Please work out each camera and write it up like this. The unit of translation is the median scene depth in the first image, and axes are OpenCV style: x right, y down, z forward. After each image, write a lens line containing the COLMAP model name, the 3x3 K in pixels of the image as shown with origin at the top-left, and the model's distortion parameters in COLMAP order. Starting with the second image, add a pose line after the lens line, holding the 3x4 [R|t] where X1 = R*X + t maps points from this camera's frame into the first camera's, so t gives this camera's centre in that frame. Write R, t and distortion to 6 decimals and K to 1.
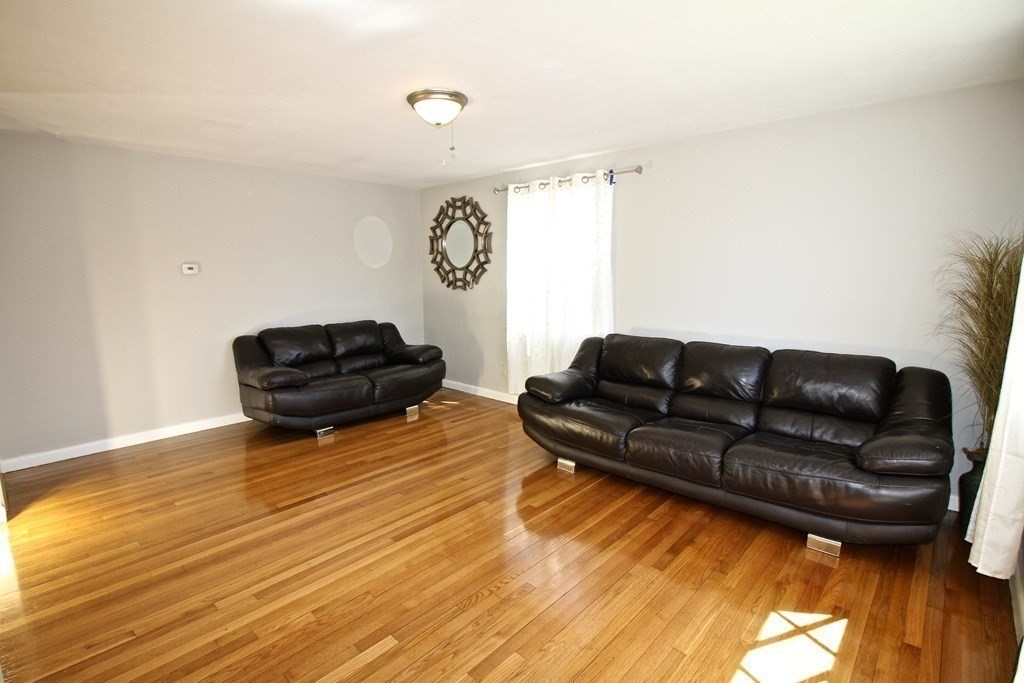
lens RADIAL K [[477.4, 0, 512.0], [0, 477.4, 341.5], [0, 0, 1]] dist [-0.023360, -0.000330]
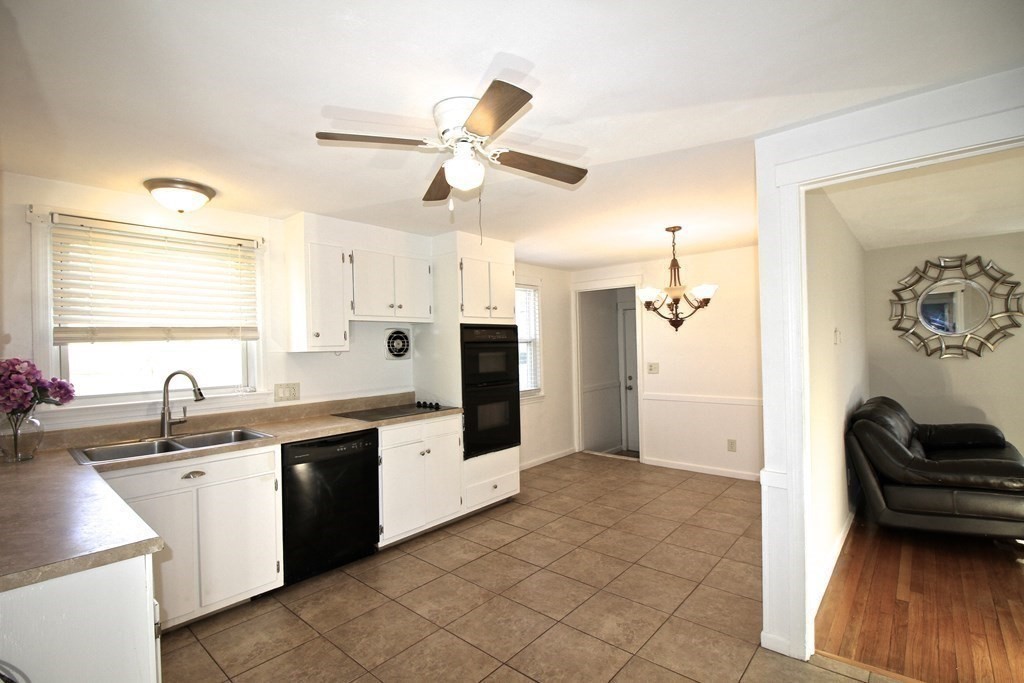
lens RADIAL K [[477.4, 0, 512.0], [0, 477.4, 341.5], [0, 0, 1]] dist [-0.023360, -0.000330]
pose [[0.999168, -0.020909, 0.035010, -0.969940], [0.026146, 0.987327, -0.156530, -0.028707], [-0.031293, 0.157316, 0.987052, 0.184724]]
